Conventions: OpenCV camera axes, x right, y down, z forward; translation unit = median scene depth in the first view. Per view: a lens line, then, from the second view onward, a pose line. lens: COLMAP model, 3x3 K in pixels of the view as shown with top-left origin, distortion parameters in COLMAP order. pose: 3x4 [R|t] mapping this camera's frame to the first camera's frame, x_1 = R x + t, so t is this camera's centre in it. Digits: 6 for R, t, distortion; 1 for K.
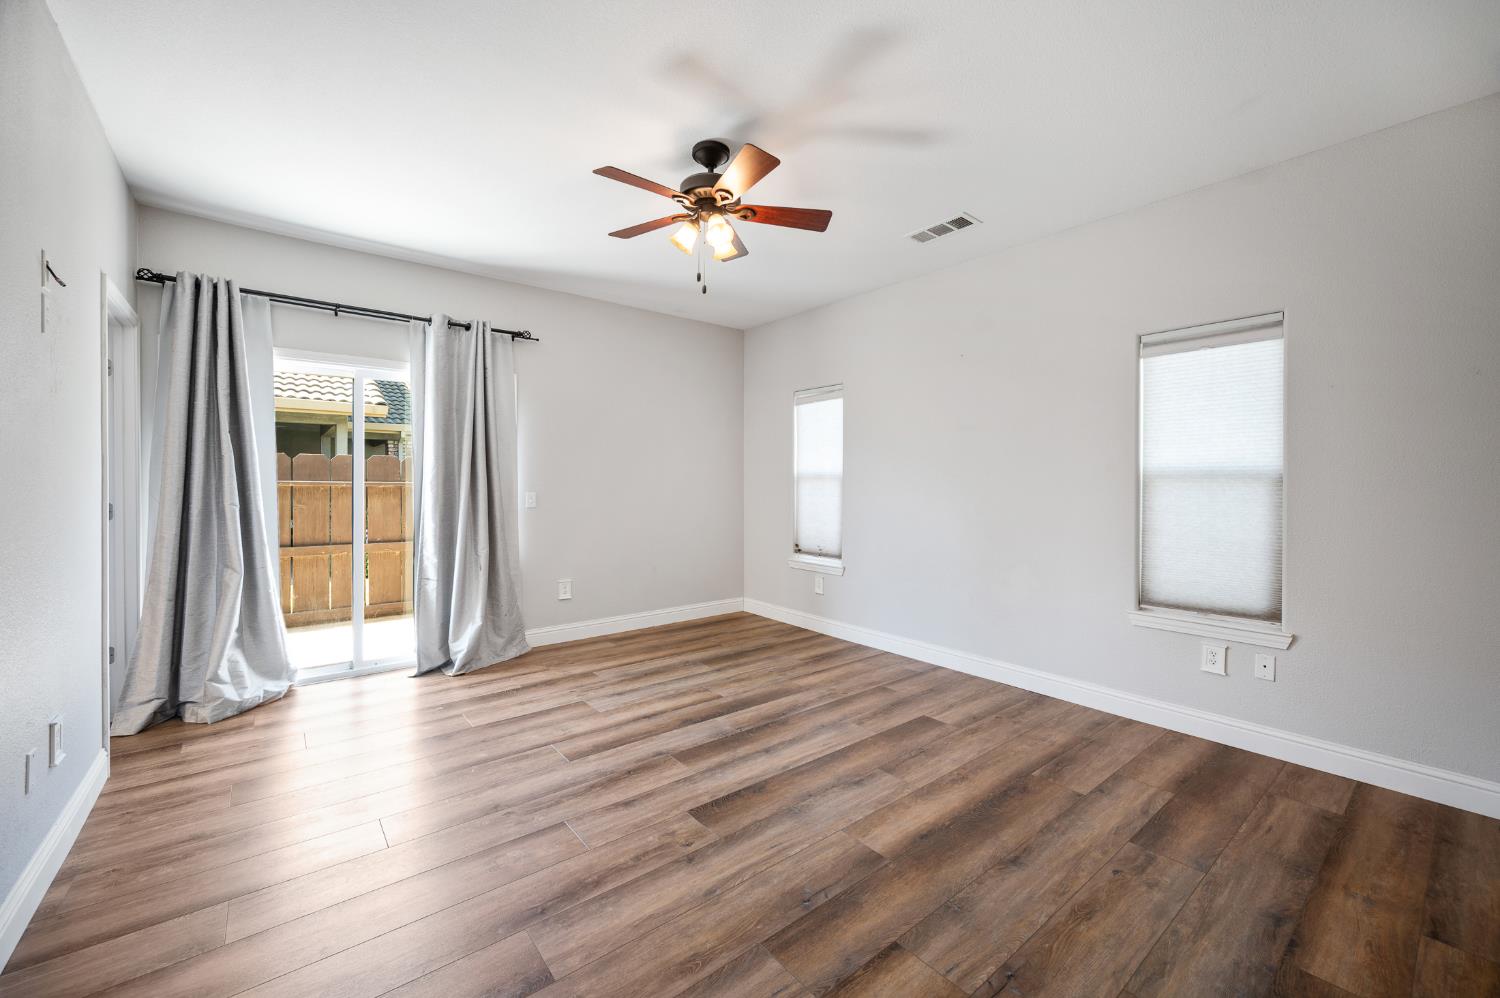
lens RADIAL K [[592.9, 0, 759.7], [0, 592.9, 489.5], [0, 0, 1]] dist [0.000936, -0.000089]
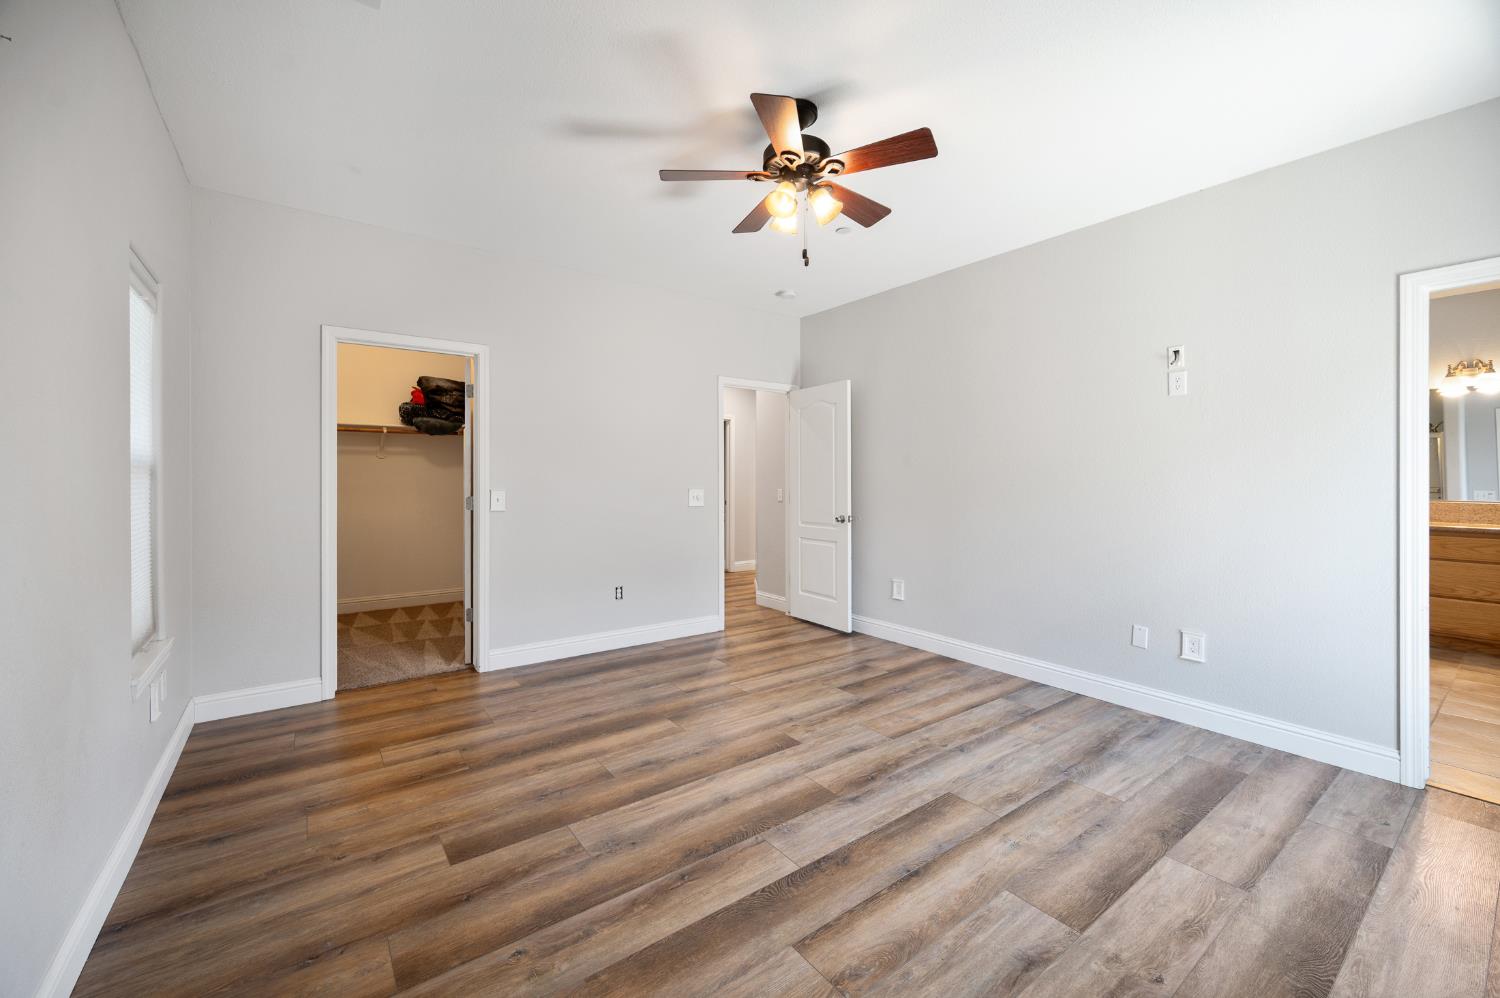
lens RADIAL K [[600.4, 0, 744.9], [0, 600.4, 476.7], [0, 0, 1]] dist [0.000110, -0.000277]
pose [[-0.998104, -0.006303, 0.061220, -0.057005], [-0.005981, 0.999967, 0.005446, -0.018296], [-0.061253, 0.005069, -0.998109, 1.664819]]
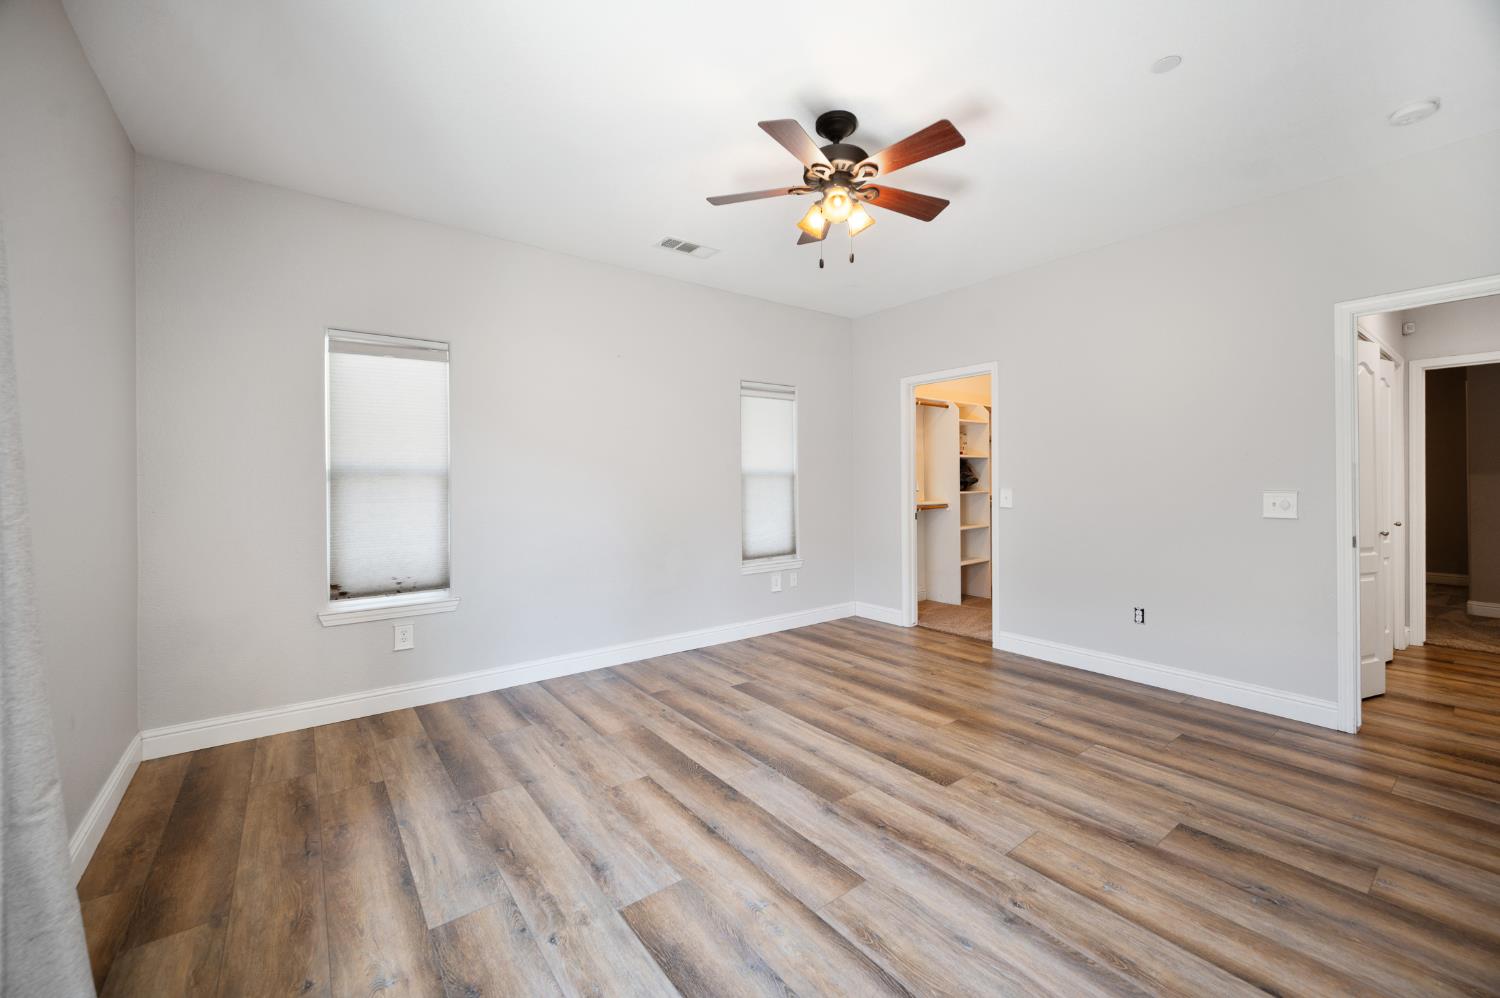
lens RADIAL K [[594.1, 0, 750.9], [0, 594.1, 482.6], [0, 0, 1]] dist [0.000865, 0.000031]
pose [[0.042736, -0.007873, 0.999055, -0.884052], [0.015988, 0.999846, 0.007195, -0.013361], [-0.998958, 0.015665, 0.042855, 0.951362]]
